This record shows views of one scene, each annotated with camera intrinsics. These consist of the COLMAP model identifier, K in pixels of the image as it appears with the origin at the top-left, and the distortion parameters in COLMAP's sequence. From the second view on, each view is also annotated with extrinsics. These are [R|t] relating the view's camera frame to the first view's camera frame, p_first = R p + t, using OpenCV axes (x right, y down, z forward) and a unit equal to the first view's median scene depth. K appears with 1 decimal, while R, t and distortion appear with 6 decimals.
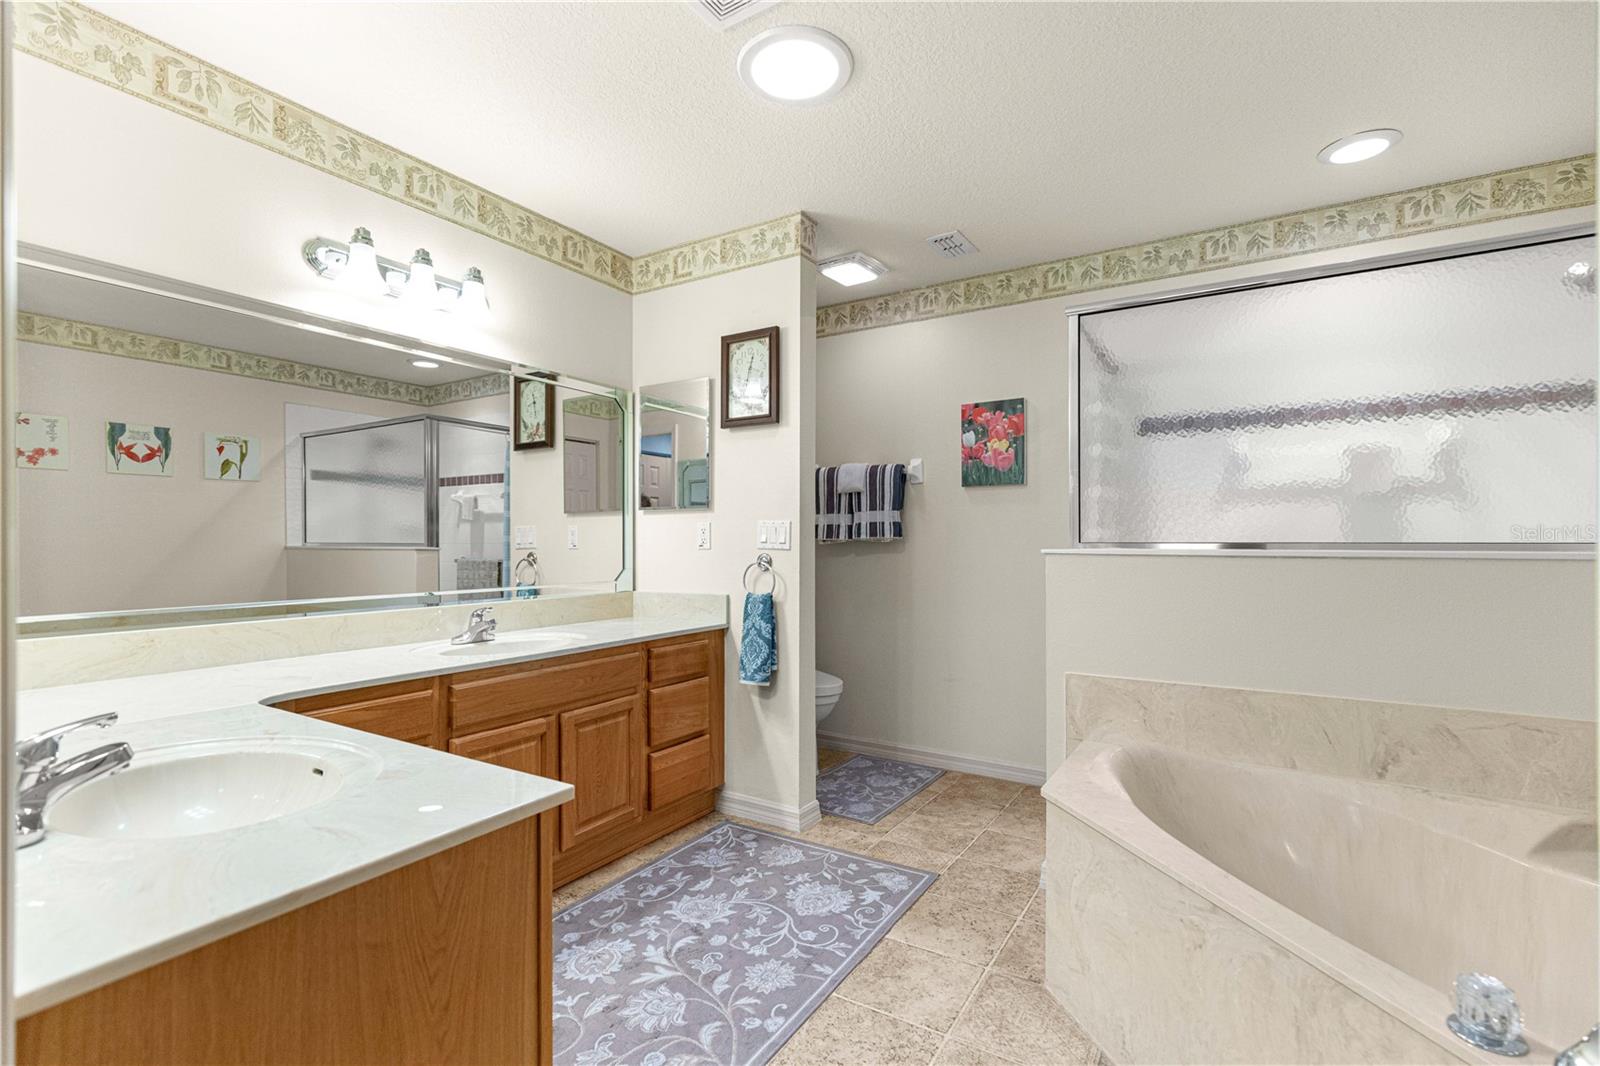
lens RADIAL K [[717.6, 0, 810.4], [0, 717.6, 536.7], [0, 0, 1]] dist [0.008265, 0.000649]
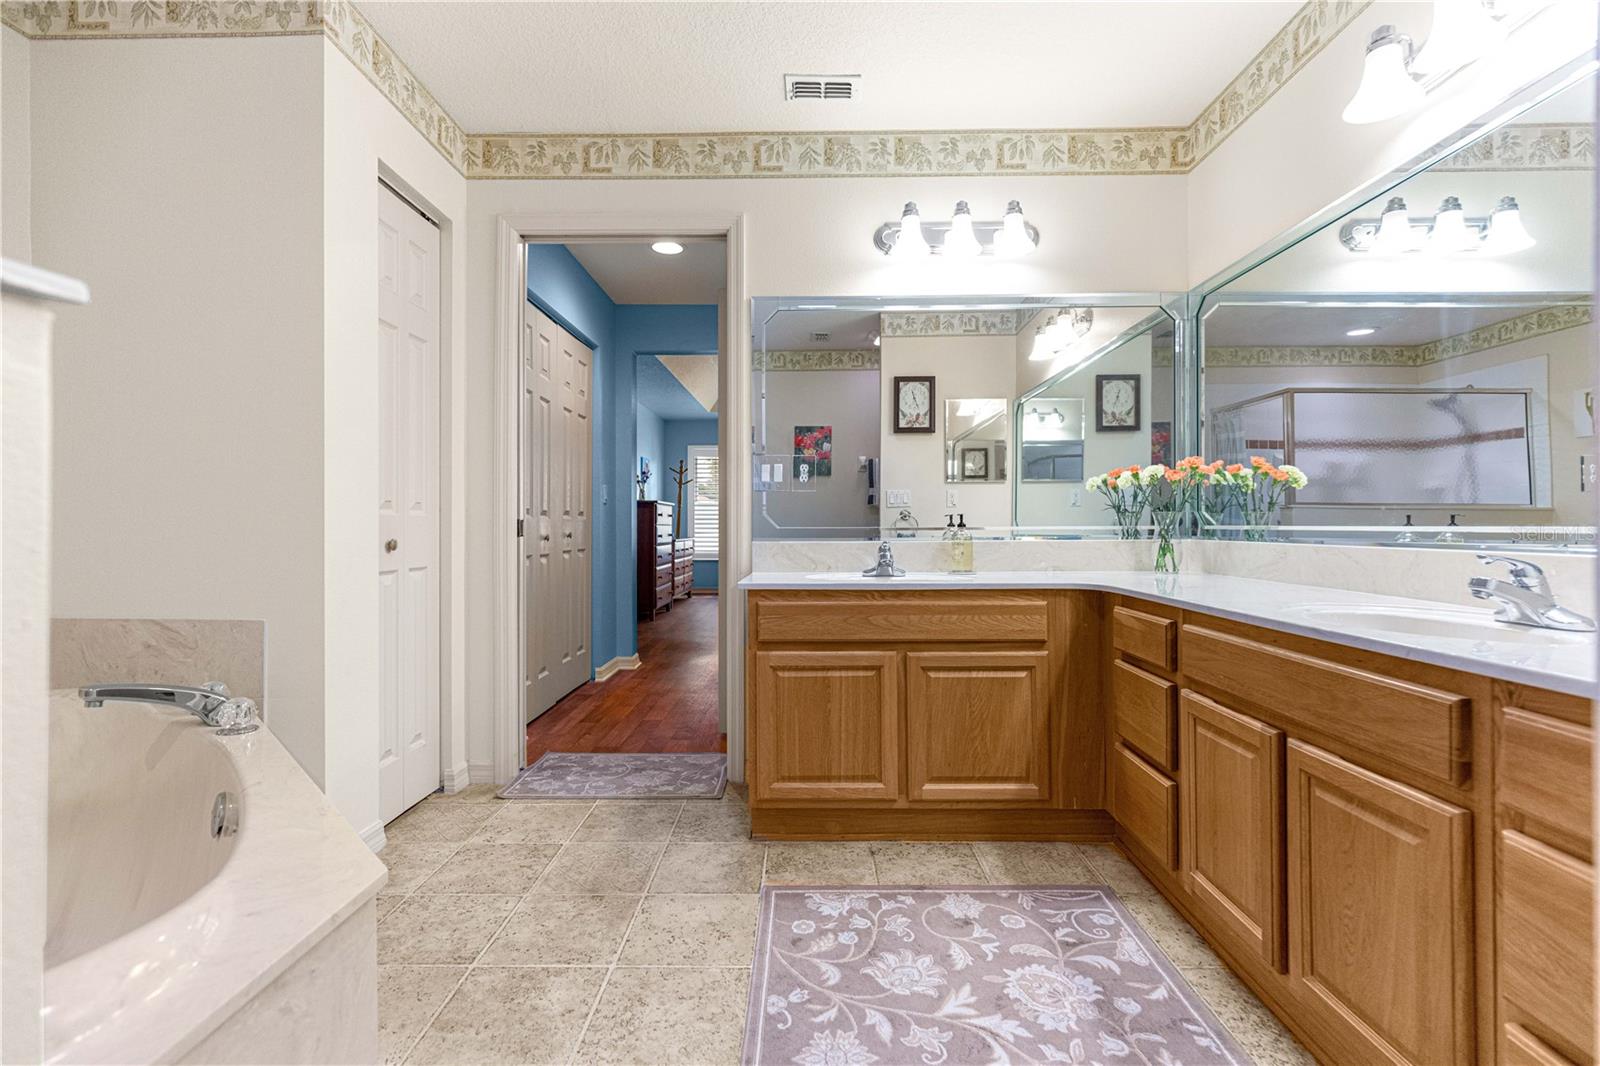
lens RADIAL K [[717.6, 0, 796.8], [0, 717.6, 522.6], [0, 0, 1]] dist [0.008265, 0.000649]
pose [[-0.858831, -0.000458, -0.512259, 0.227894], [0.004539, 0.999954, -0.008504, 0.071113], [0.512239, -0.009629, -0.858789, 1.092947]]
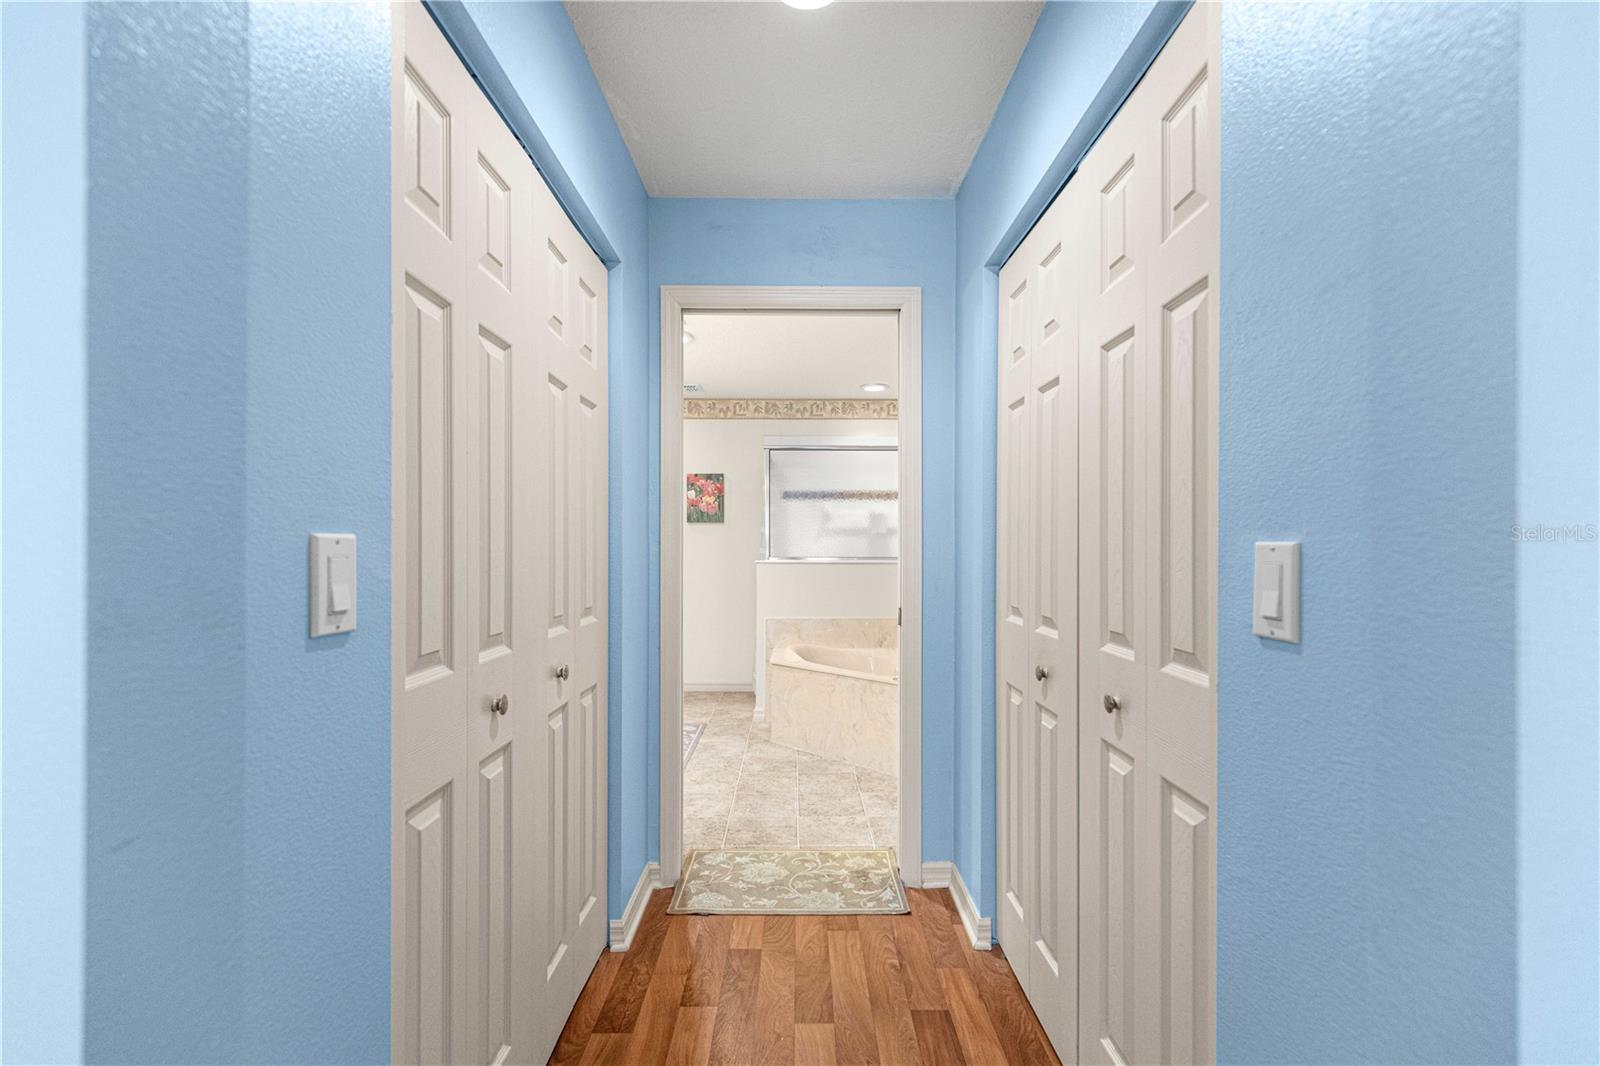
lens RADIAL K [[717.6, 0, 796.9], [0, 717.6, 540.8], [0, 0, 1]] dist [0.008265, 0.000649]
pose [[0.851685, 0.005004, 0.524030, -0.590238], [-0.004541, 0.999987, -0.002169, -0.030943], [-0.524034, -0.000533, 0.851697, -0.746596]]
